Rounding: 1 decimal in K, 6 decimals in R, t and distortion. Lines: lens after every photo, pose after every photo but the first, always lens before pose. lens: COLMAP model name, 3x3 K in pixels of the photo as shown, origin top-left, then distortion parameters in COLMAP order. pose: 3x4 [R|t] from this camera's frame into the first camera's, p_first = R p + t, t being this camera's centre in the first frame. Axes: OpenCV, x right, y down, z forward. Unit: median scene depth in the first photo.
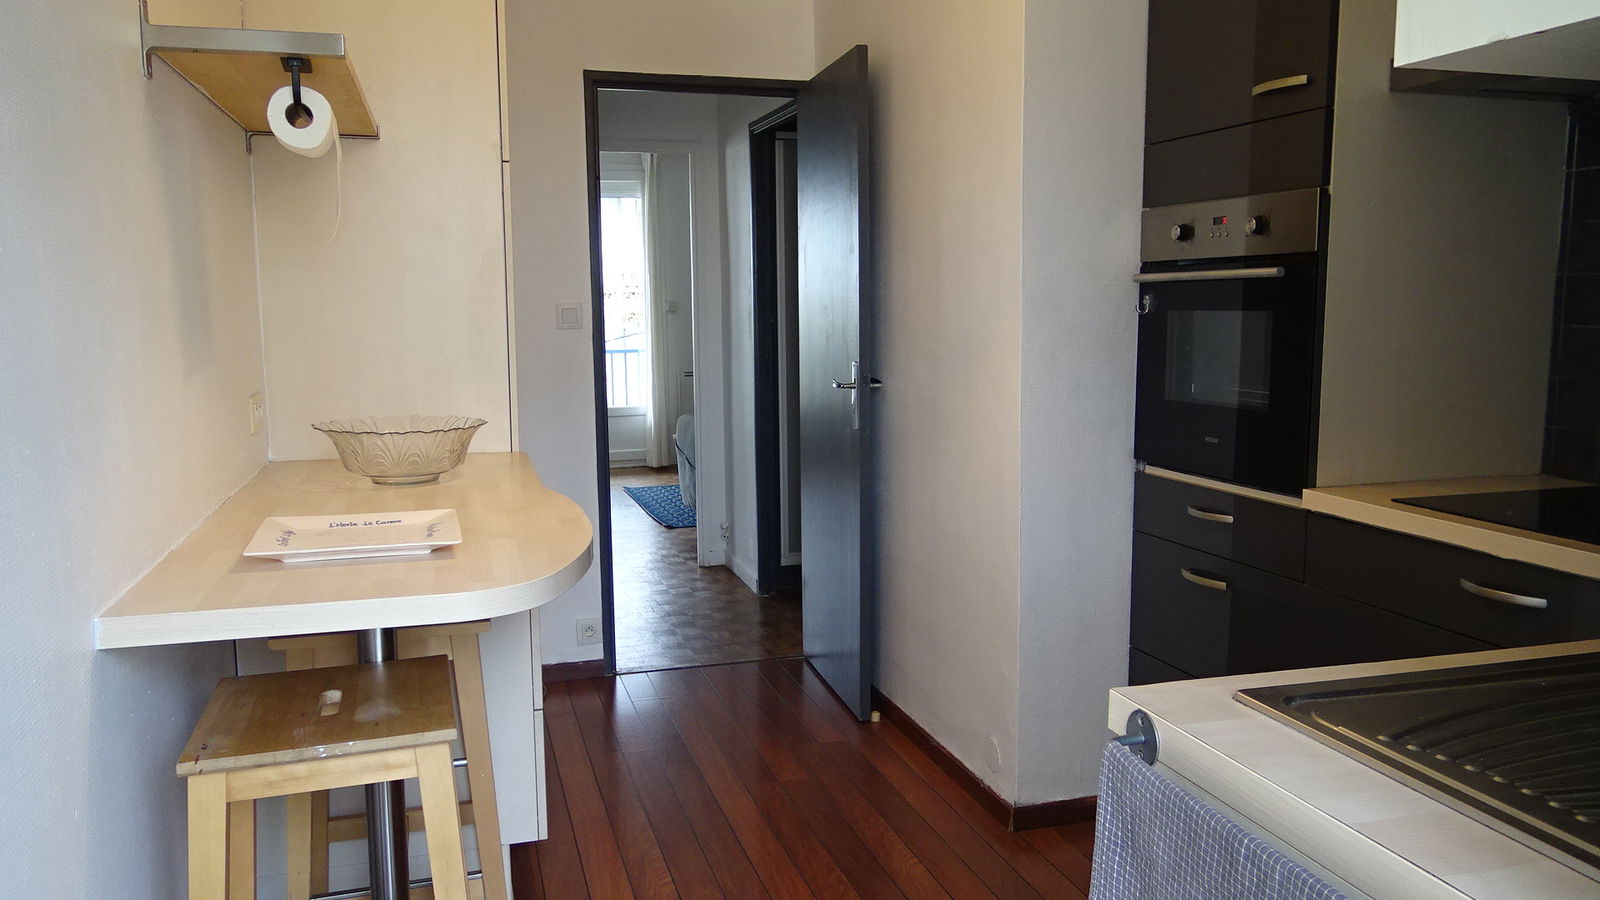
lens RADIAL K [[1214.0, 0, 799.9], [0, 1214.0, 448.1], [0, 0, 1]] dist [0.008225, 0.012207]
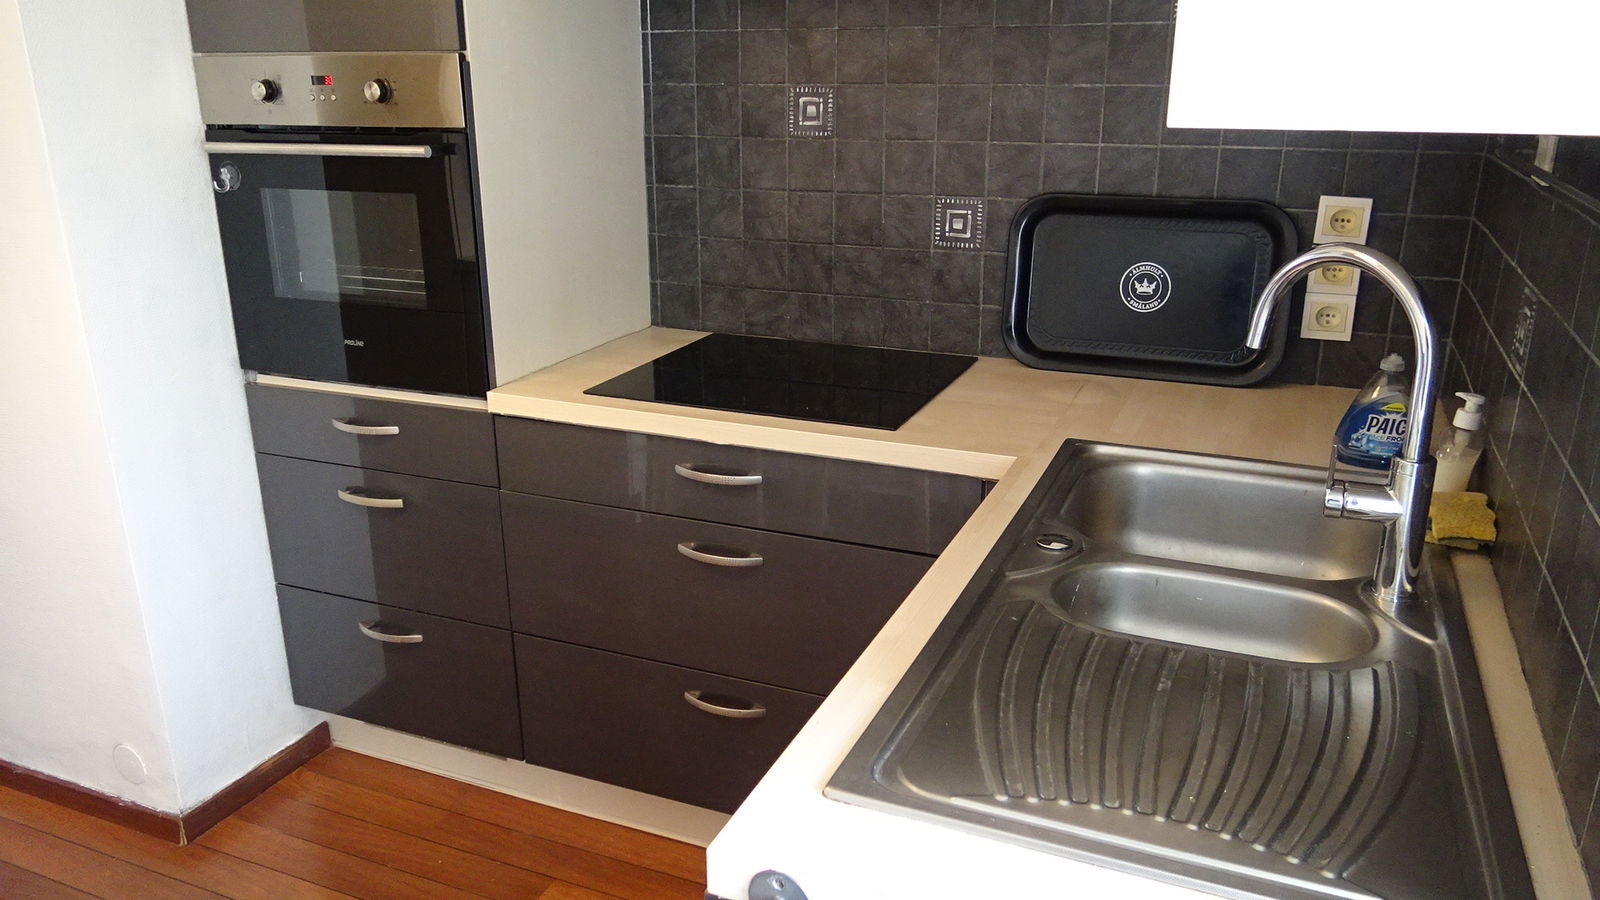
lens RADIAL K [[1194.4, 0, 795.9], [0, 1194.4, 453.0], [0, 0, 1]] dist [0.002354, -0.000978]
pose [[0.644946, -0.239548, 0.725714, -0.089967], [0.095849, 0.967461, 0.234163, -0.097678], [-0.758193, -0.081464, 0.646921, 0.206071]]
